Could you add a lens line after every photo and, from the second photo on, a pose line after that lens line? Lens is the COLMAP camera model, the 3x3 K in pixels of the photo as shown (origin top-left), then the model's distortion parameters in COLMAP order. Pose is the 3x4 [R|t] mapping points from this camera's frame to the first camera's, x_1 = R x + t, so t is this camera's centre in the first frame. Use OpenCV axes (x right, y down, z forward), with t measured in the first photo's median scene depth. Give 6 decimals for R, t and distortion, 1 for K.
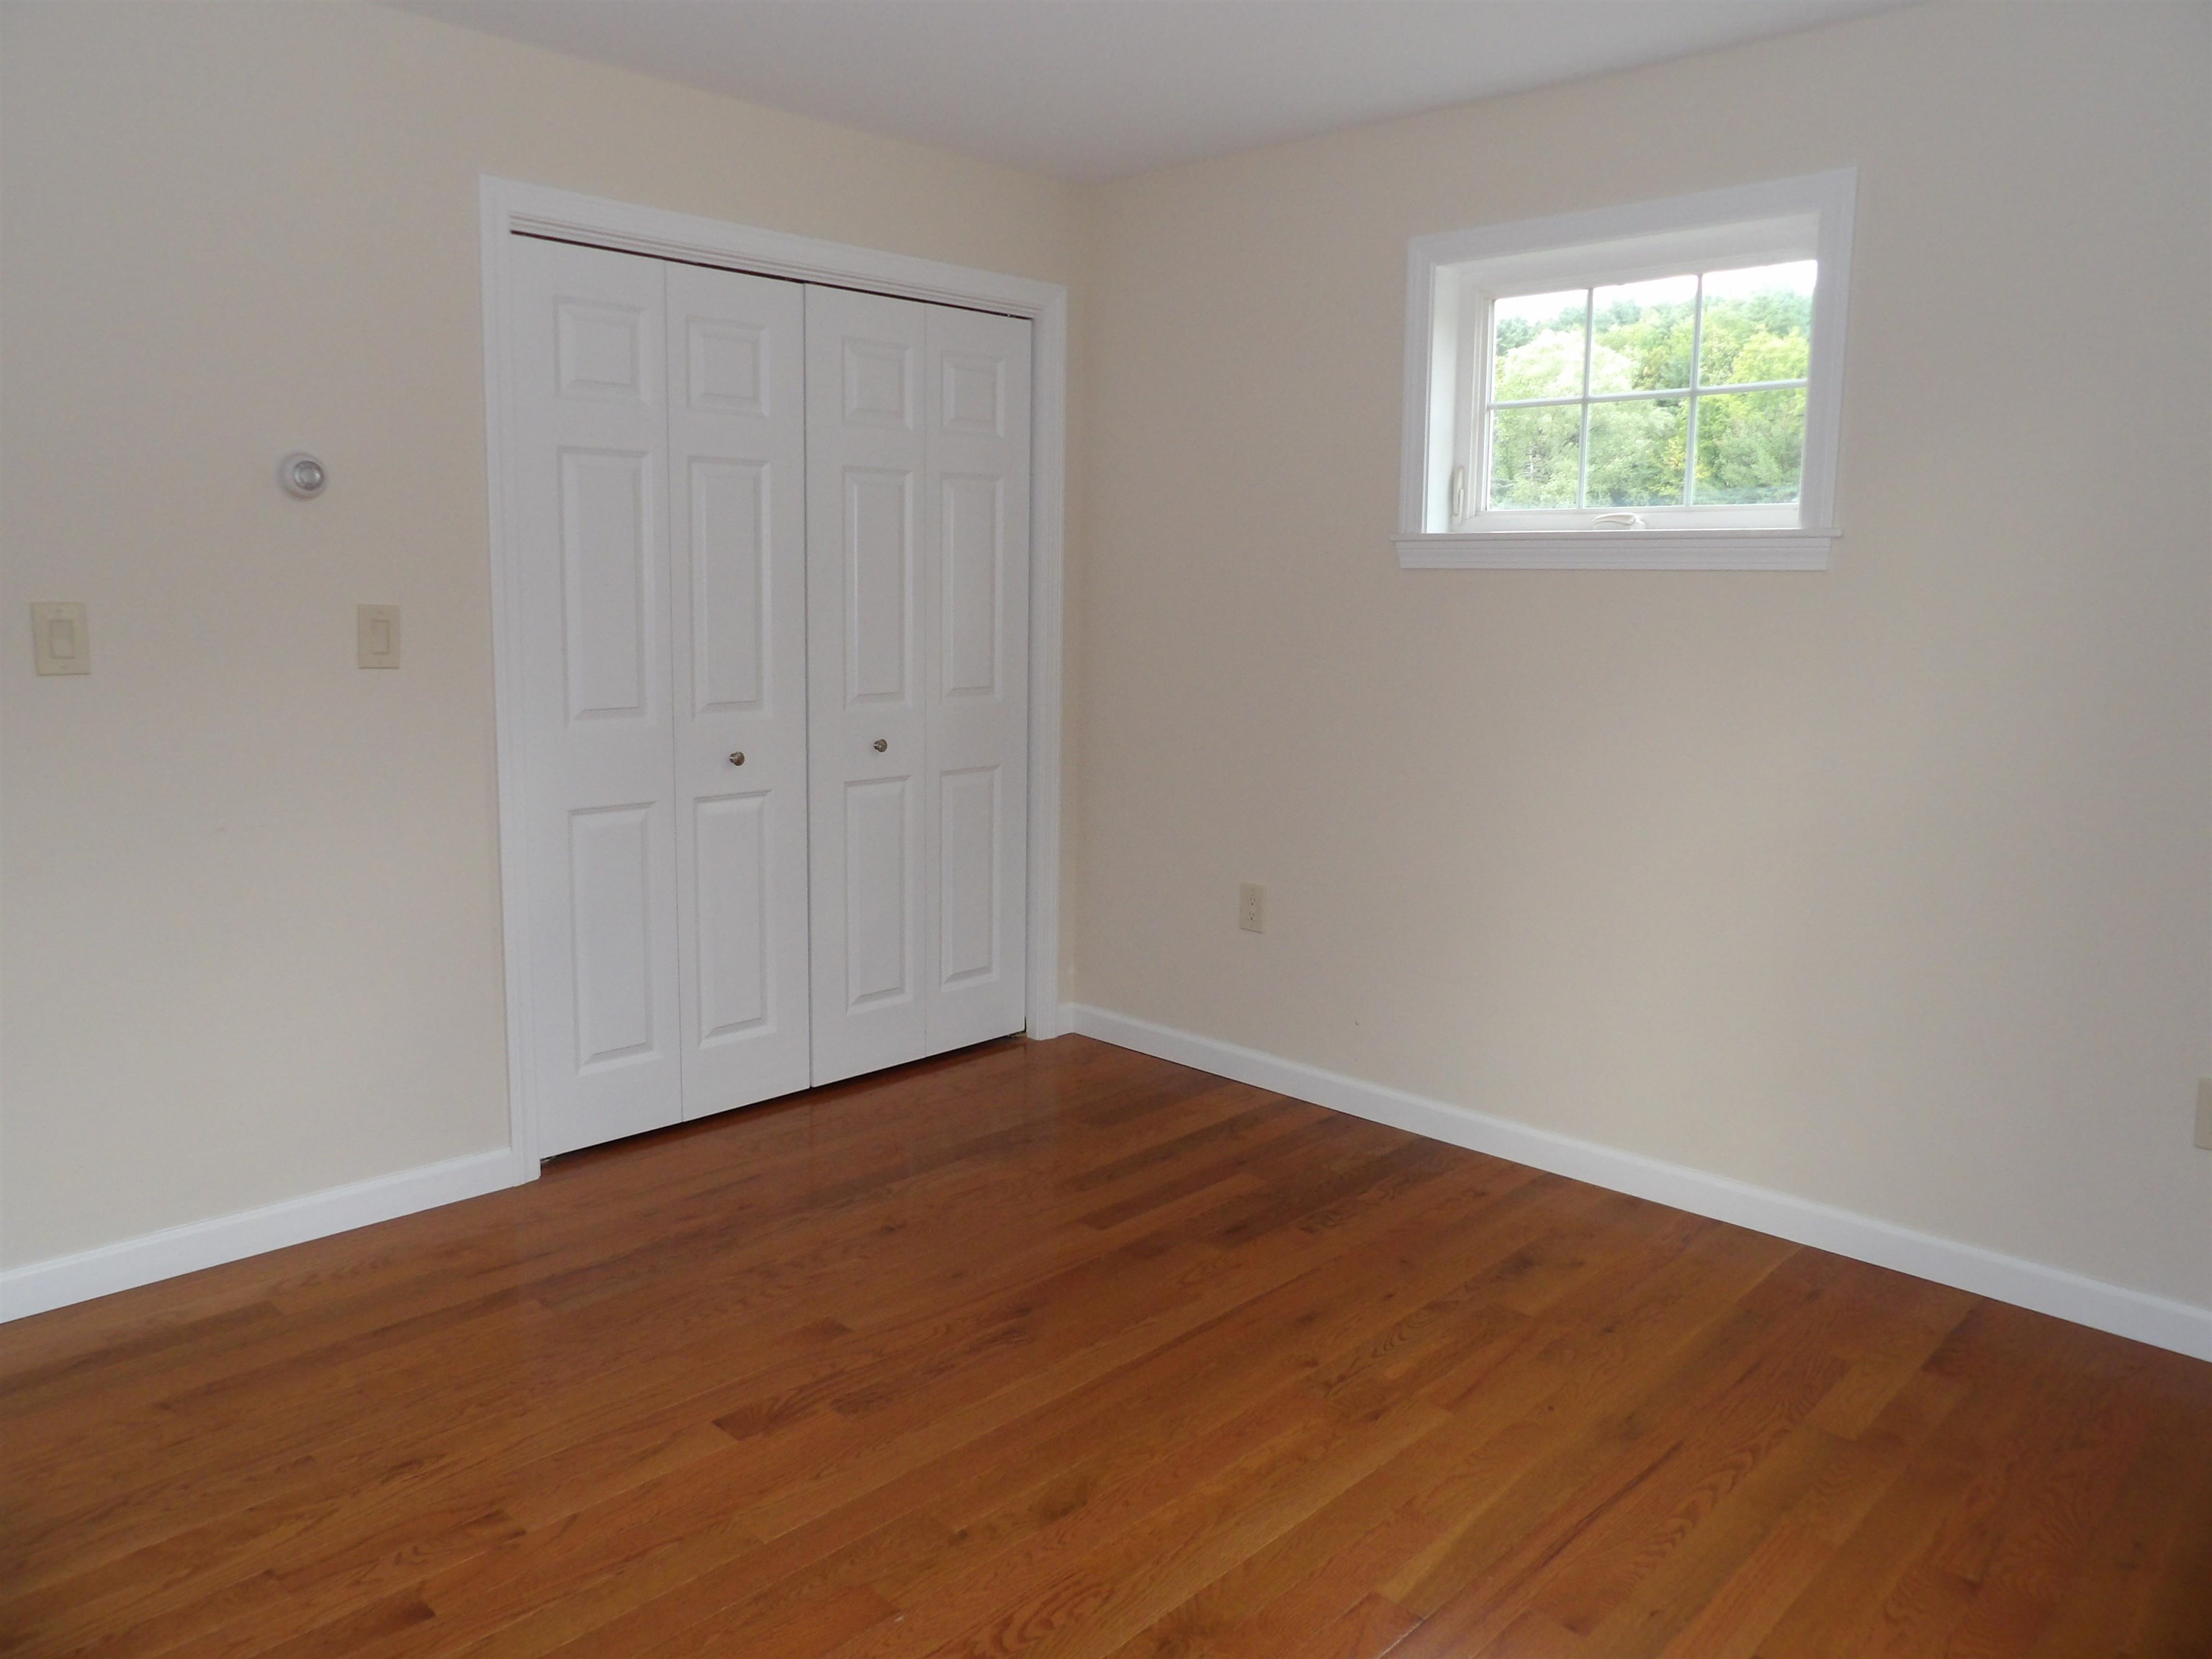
lens RADIAL K [[1573.8, 0, 1114.5], [0, 1573.8, 819.1], [0, 0, 1]] dist [-0.067789, 0.076236]
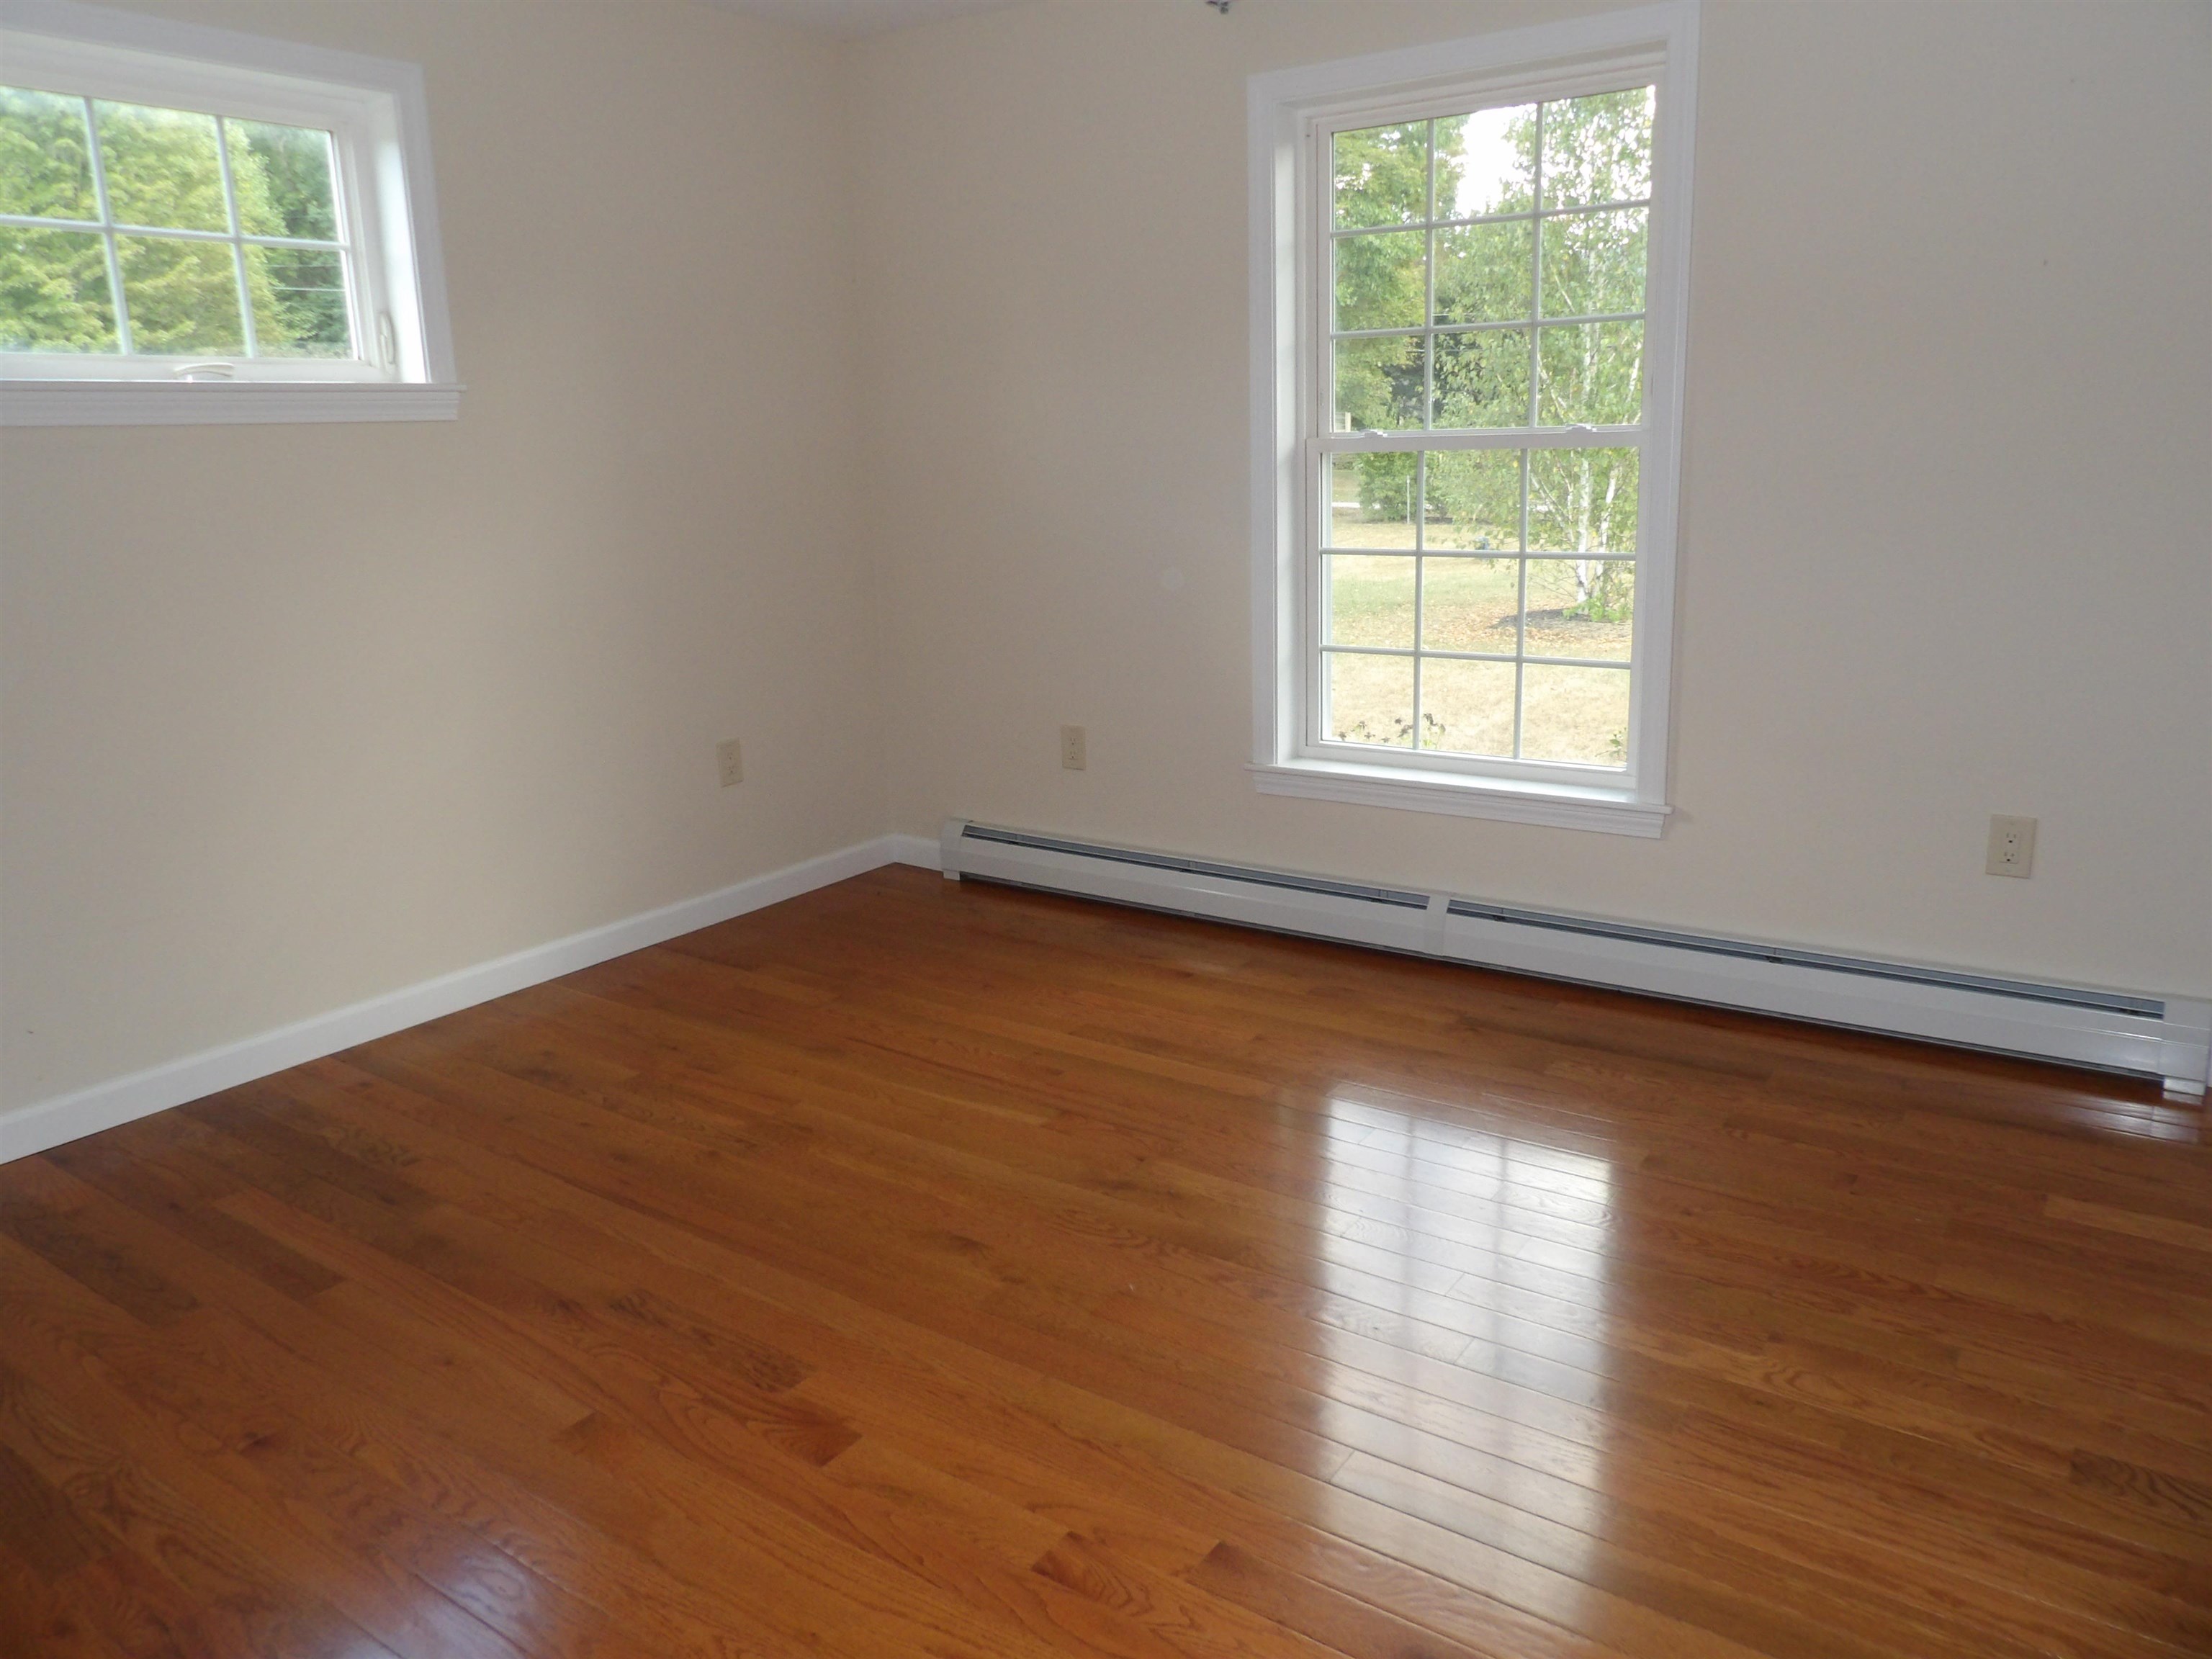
lens RADIAL K [[1543.9, 0, 1106.2], [0, 1543.9, 824.6], [0, 0, 1]] dist [-0.023754, 0.002085]
pose [[-0.155872, -0.249051, 0.955865, -0.774386], [0.164545, 0.947625, 0.273736, -0.105106], [-0.973976, 0.199951, -0.106728, 0.692852]]
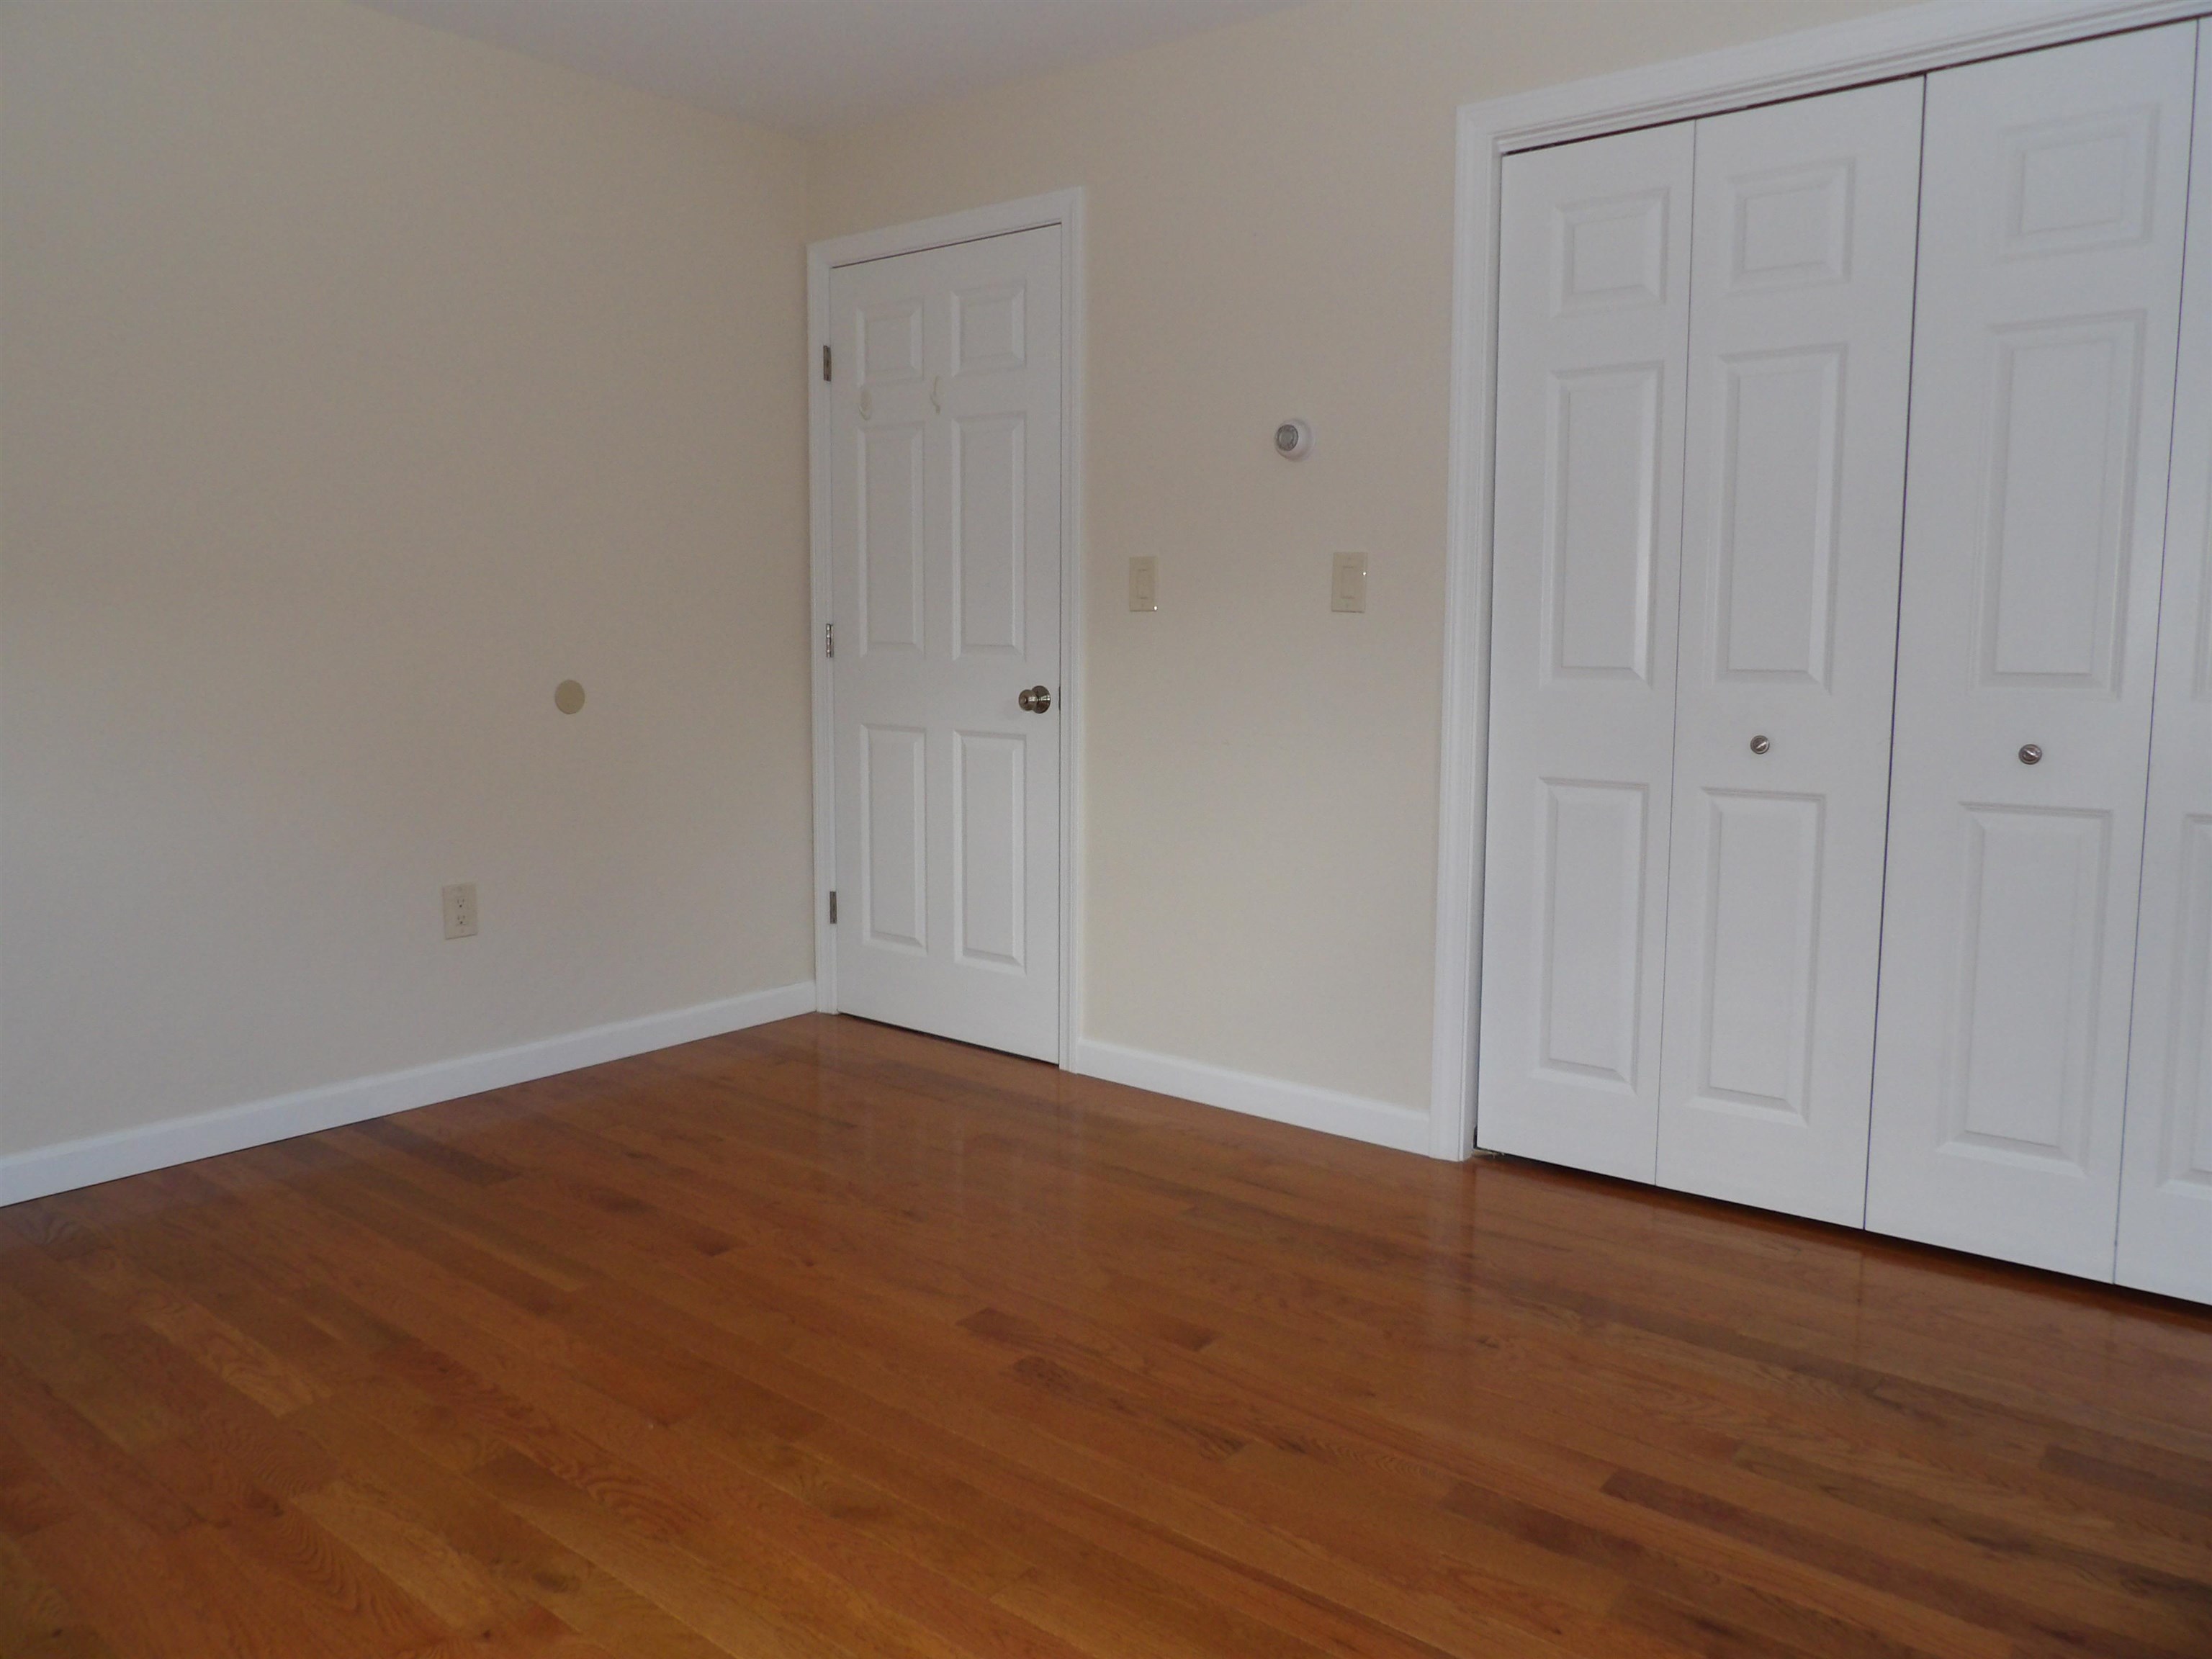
lens RADIAL K [[1583.7, 0, 1066.5], [0, 1583.7, 800.4], [0, 0, 1]] dist [-0.017616, 0.002885]
pose [[0.063155, 0.089670, -0.993967, 0.596174], [-0.148206, 0.985755, 0.079512, -0.026626], [0.986938, 0.142290, 0.075545, 0.733907]]
